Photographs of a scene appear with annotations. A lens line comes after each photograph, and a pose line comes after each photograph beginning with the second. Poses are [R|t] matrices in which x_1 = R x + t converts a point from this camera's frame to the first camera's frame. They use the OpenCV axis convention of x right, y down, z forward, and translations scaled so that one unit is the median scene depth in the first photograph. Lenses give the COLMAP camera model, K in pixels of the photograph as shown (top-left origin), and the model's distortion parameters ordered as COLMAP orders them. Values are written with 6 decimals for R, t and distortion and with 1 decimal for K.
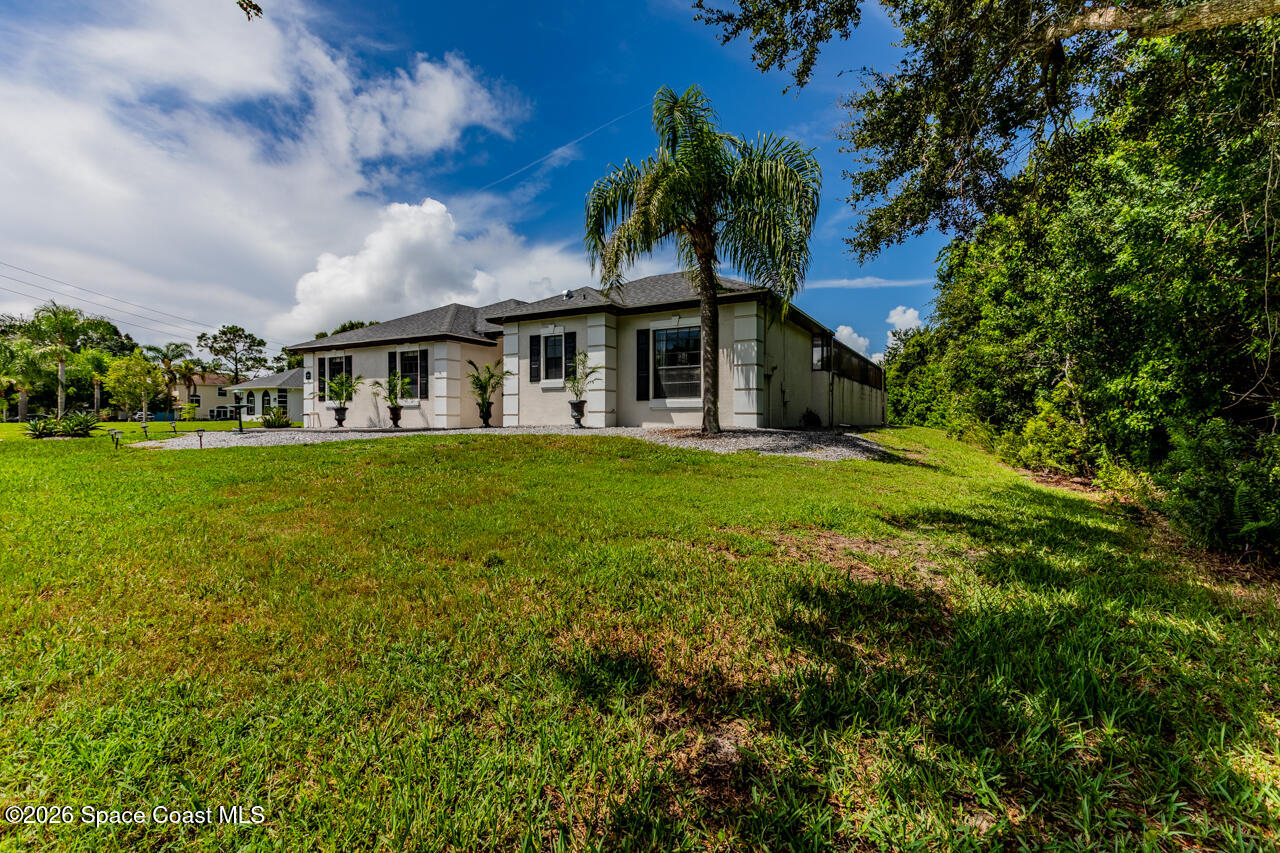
lens RADIAL K [[560.6, 0, 640.0], [0, 560.6, 426.5], [0, 0, 1]] dist [0.052322, -0.000166]
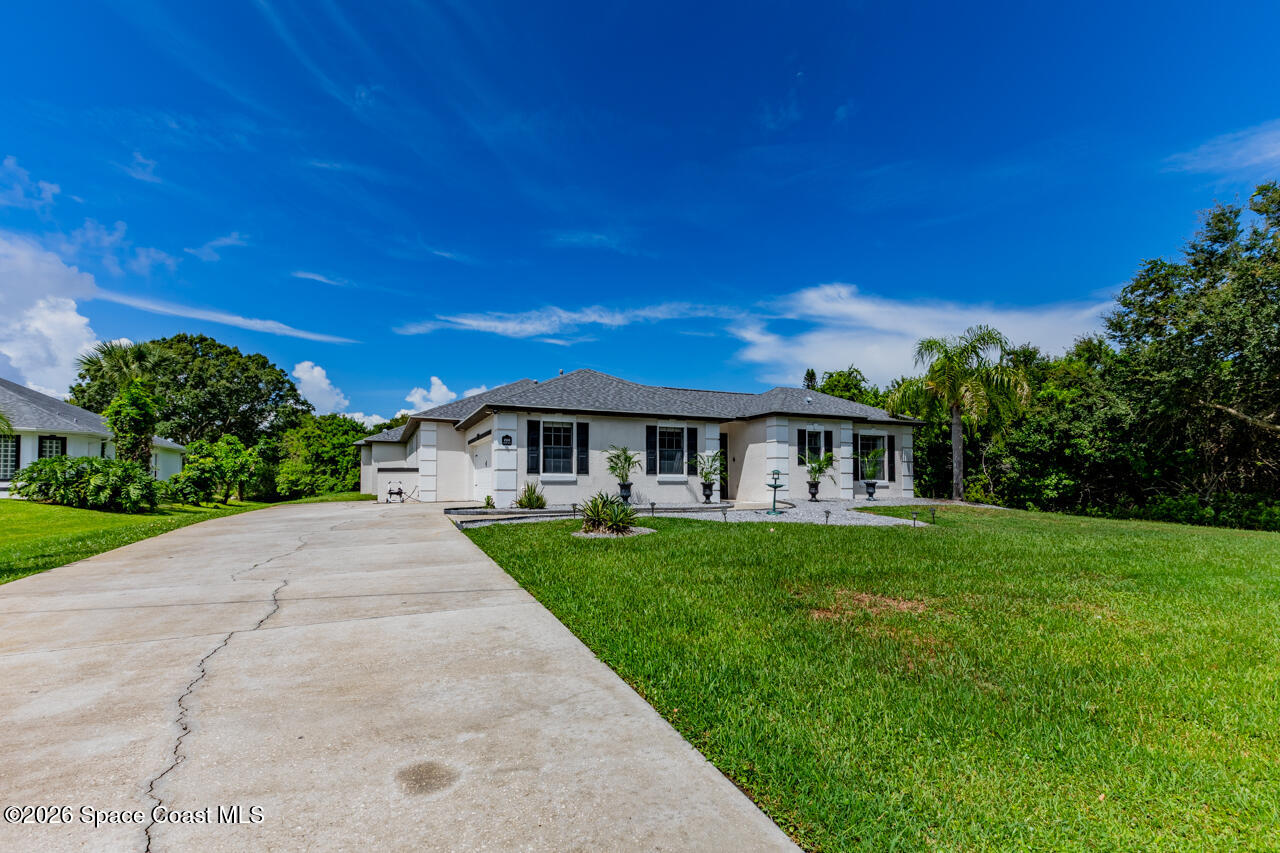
lens RADIAL K [[583.1, 0, 645.0], [0, 583.1, 462.1], [0, 0, 1]] dist [0.041935, -0.000066]
pose [[0.580479, 0.039766, 0.813303, -1.496308], [0.017011, 0.997997, -0.060938, -0.011162], [-0.814097, 0.049208, 0.578640, 0.522415]]
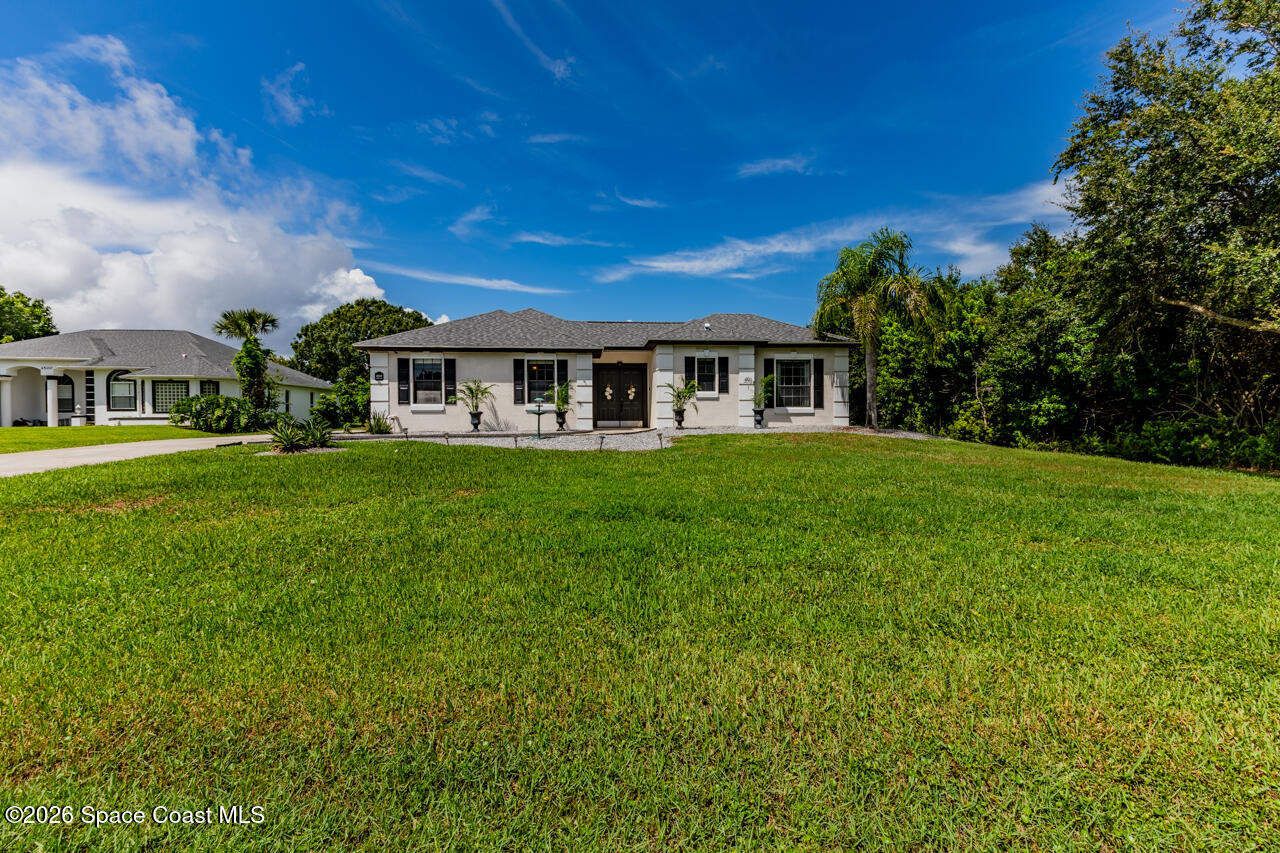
lens RADIAL K [[560.6, 0, 640.0], [0, 560.6, 426.5], [0, 0, 1]] dist [0.052322, -0.000166]
pose [[0.813943, -0.006964, 0.580903, -1.030869], [0.014179, 0.999868, -0.007880, 0.005484], [-0.580772, 0.014650, 0.813935, 0.026930]]
